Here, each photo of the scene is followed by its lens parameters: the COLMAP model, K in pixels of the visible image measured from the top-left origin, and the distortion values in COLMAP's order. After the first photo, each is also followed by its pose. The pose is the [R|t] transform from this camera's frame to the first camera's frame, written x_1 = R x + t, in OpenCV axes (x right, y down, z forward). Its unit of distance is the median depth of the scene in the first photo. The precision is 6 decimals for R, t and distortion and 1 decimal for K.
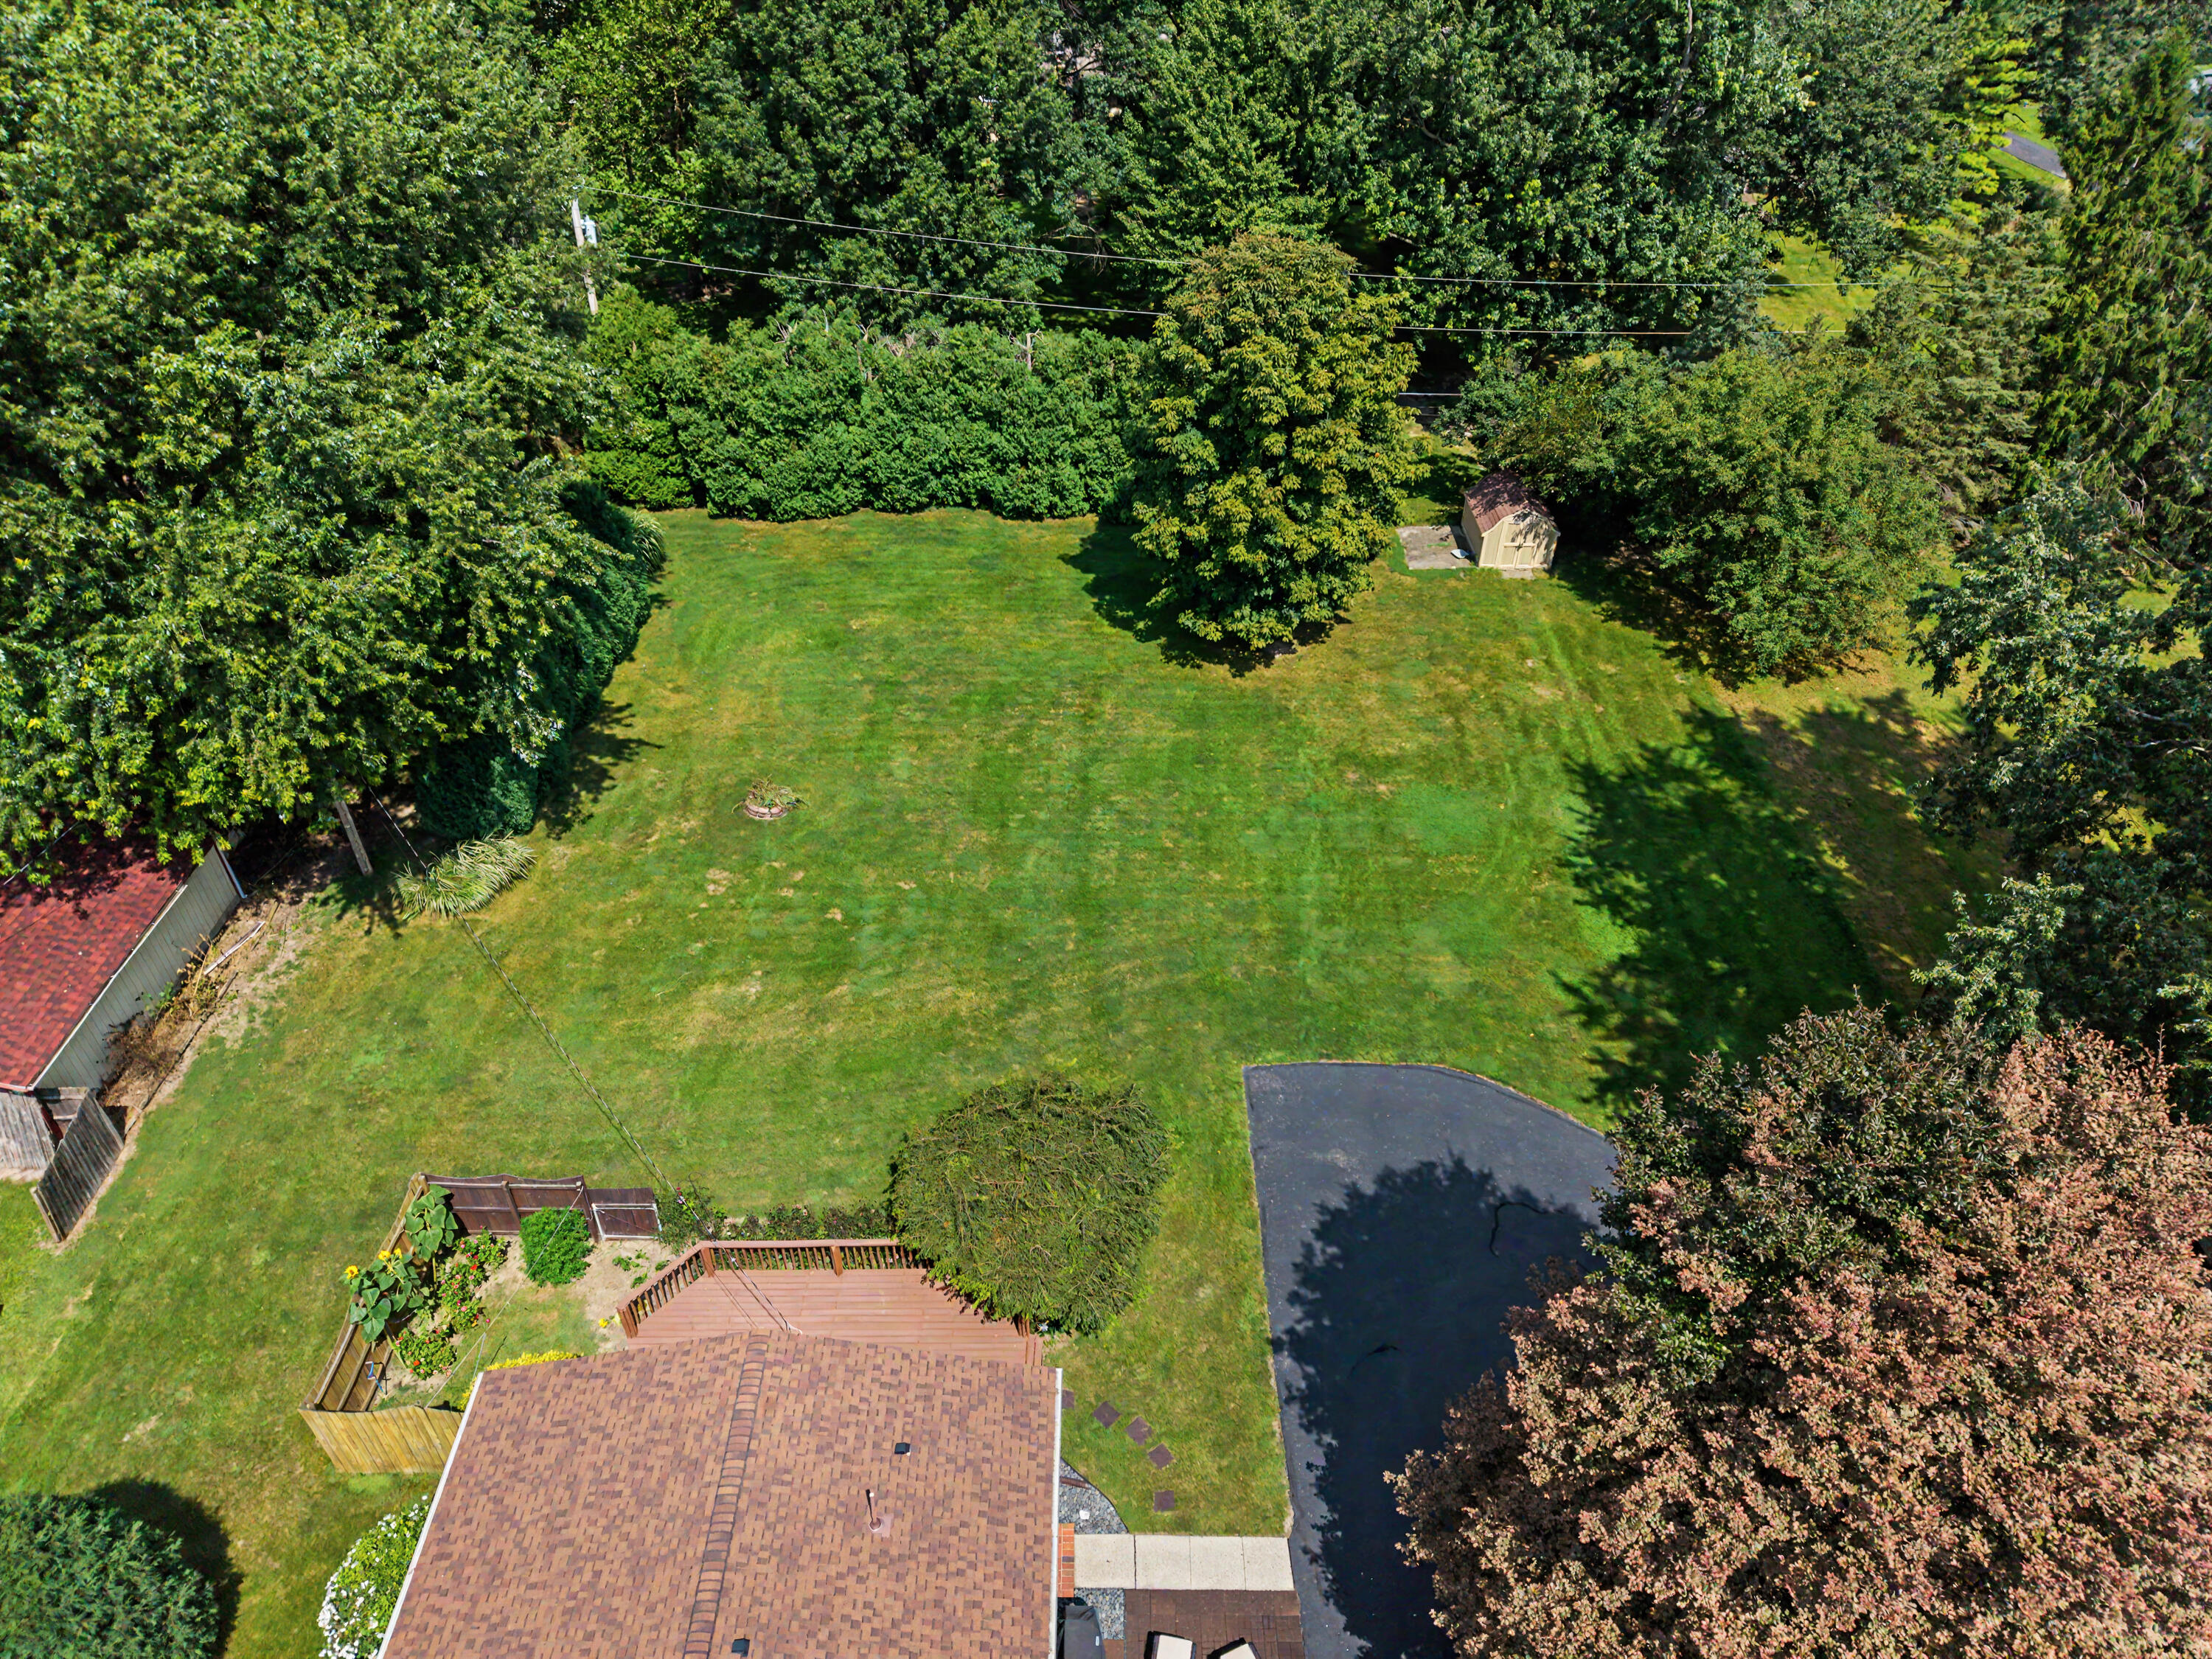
lens RADIAL K [[1483.4, 0, 1110.2], [0, 1483.4, 822.9], [0, 0, 1]] dist [0.022948, -0.020502]
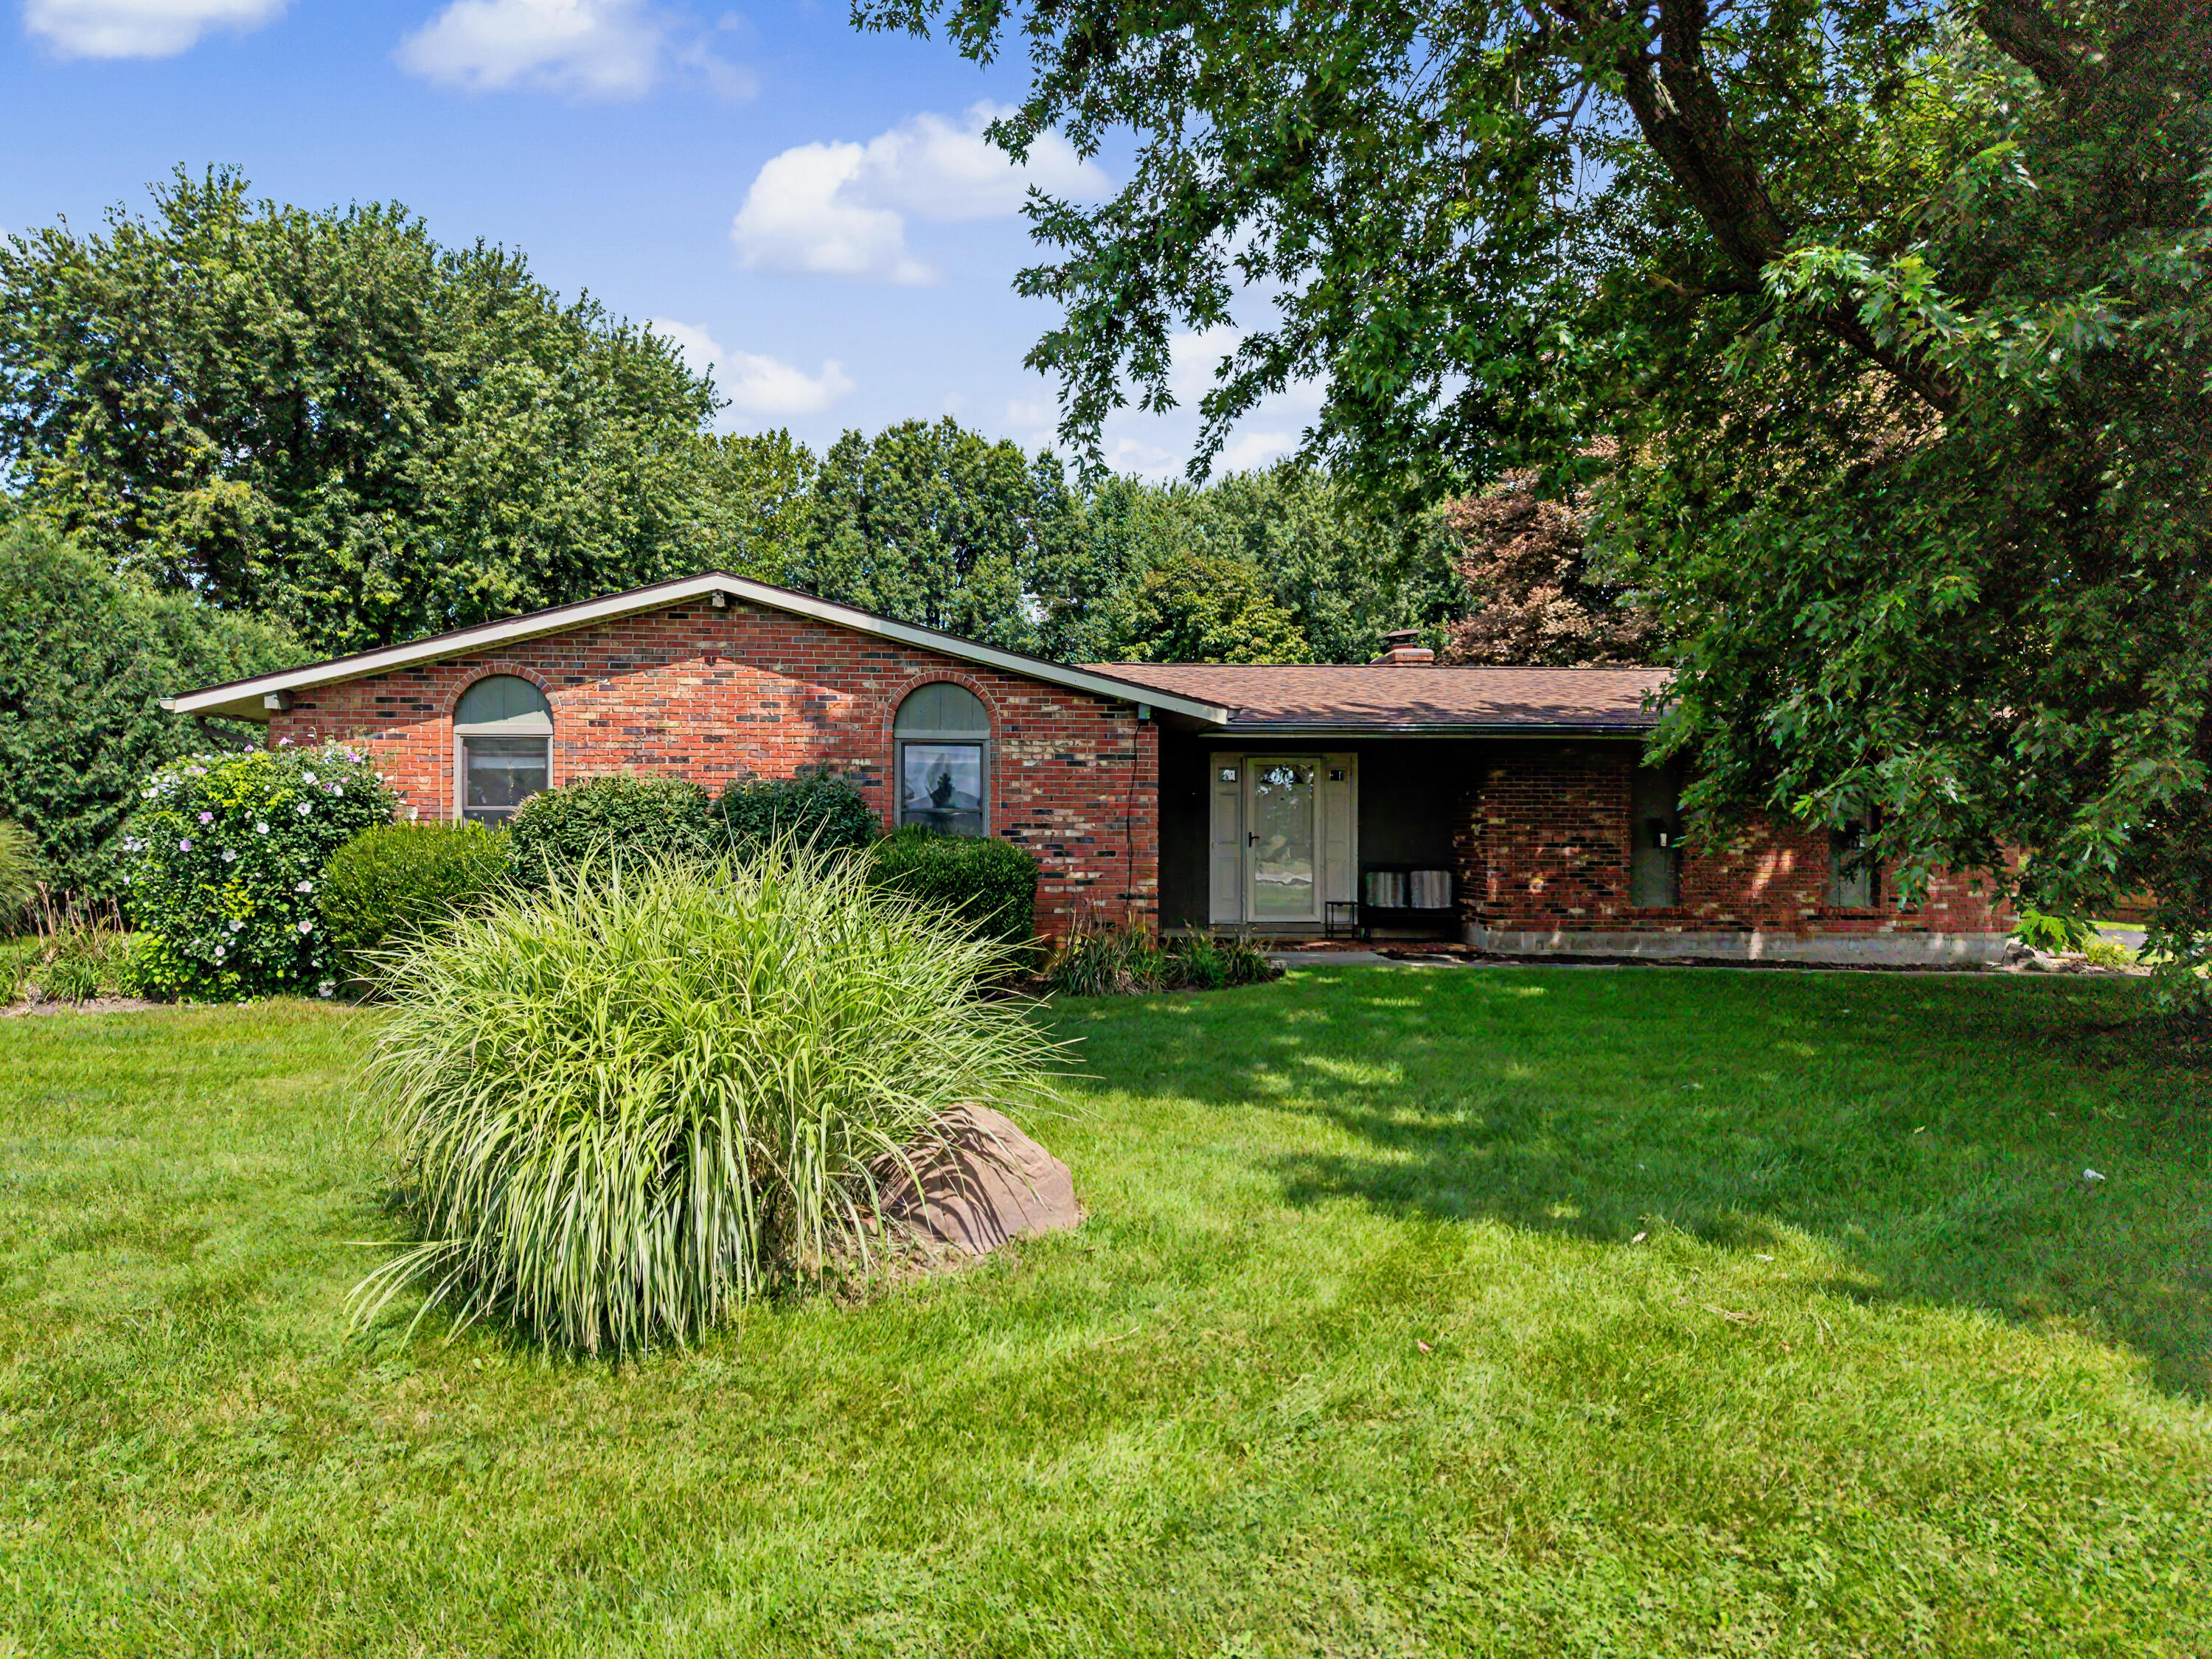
lens RADIAL K [[1483.4, 0, 1106.9], [0, 1483.4, 838.2], [0, 0, 1]] dist [0.022948, -0.020502]
pose [[0.998120, 0.004087, 0.061156, -0.054638], [0.034762, 0.784036, -0.619741, 0.567326], [-0.050482, 0.620702, 0.782420, 0.034825]]
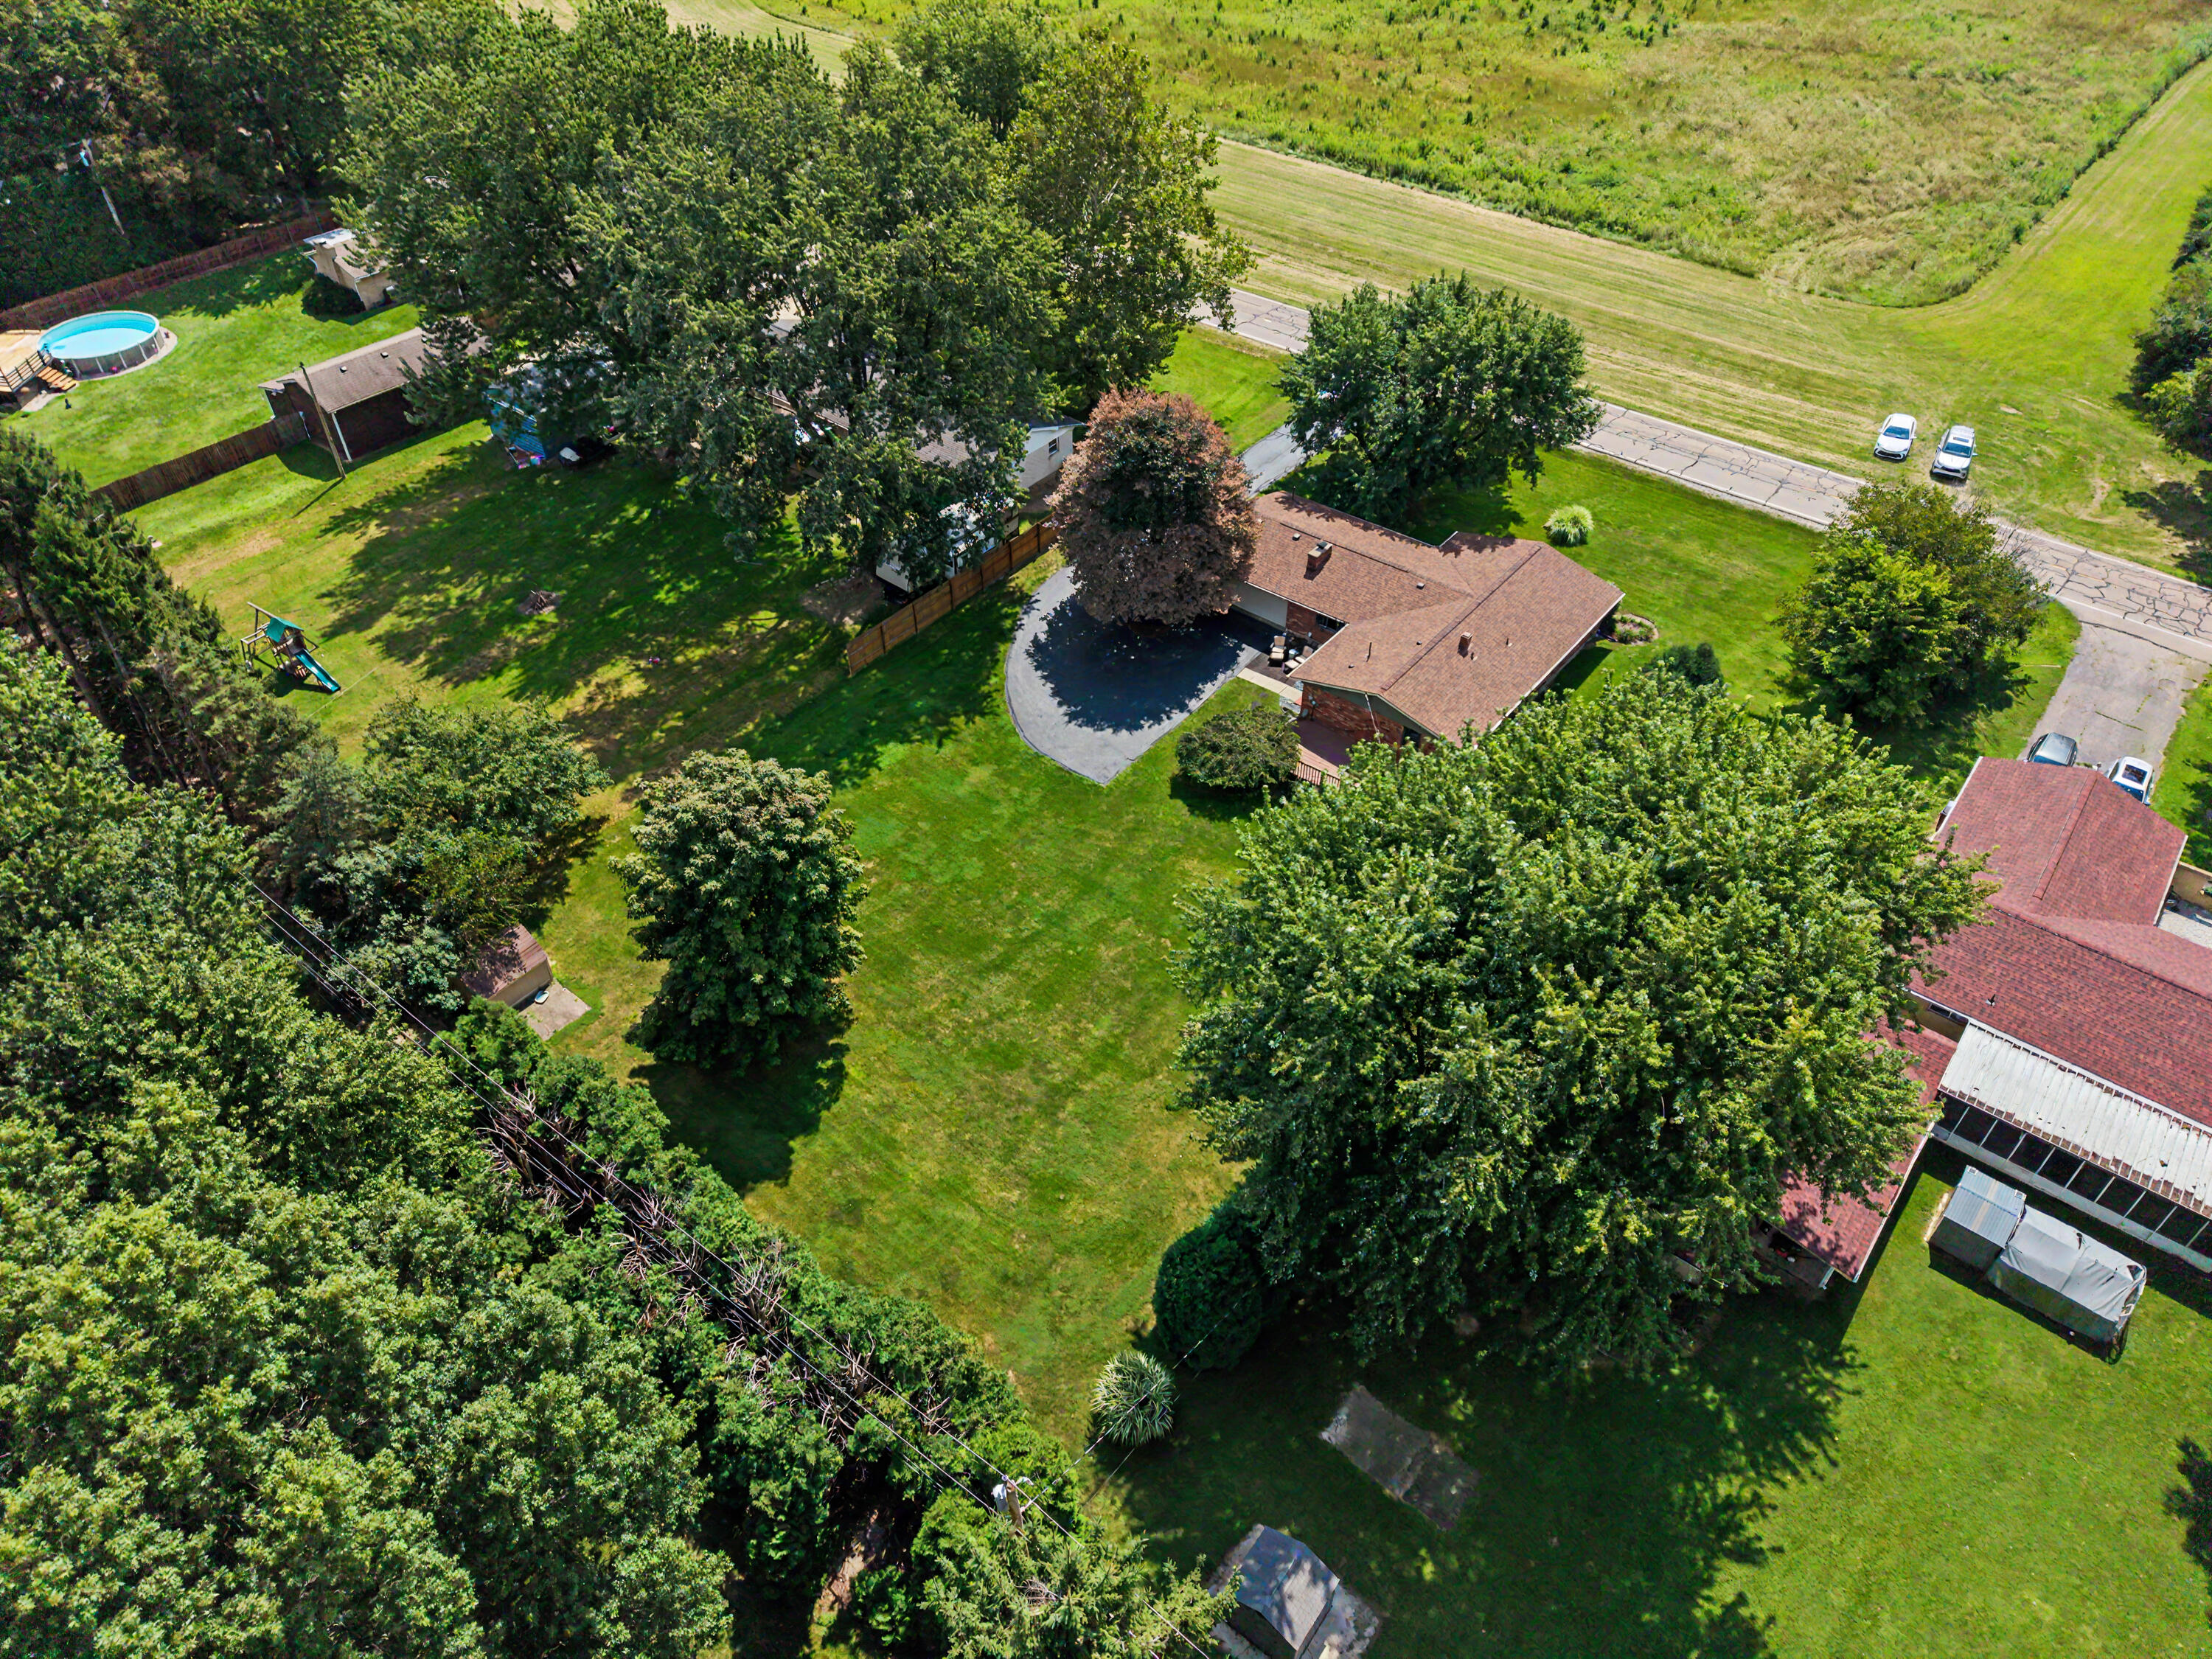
lens RADIAL K [[1483.4, 0, 1086.9], [0, 1483.4, 839.6], [0, 0, 1]] dist [0.022948, -0.020502]
pose [[-0.773214, -0.430285, 0.465827, -0.581258], [0.398659, 0.241444, 0.884746, -1.084017], [-0.493164, 0.869804, -0.015150, 0.735219]]
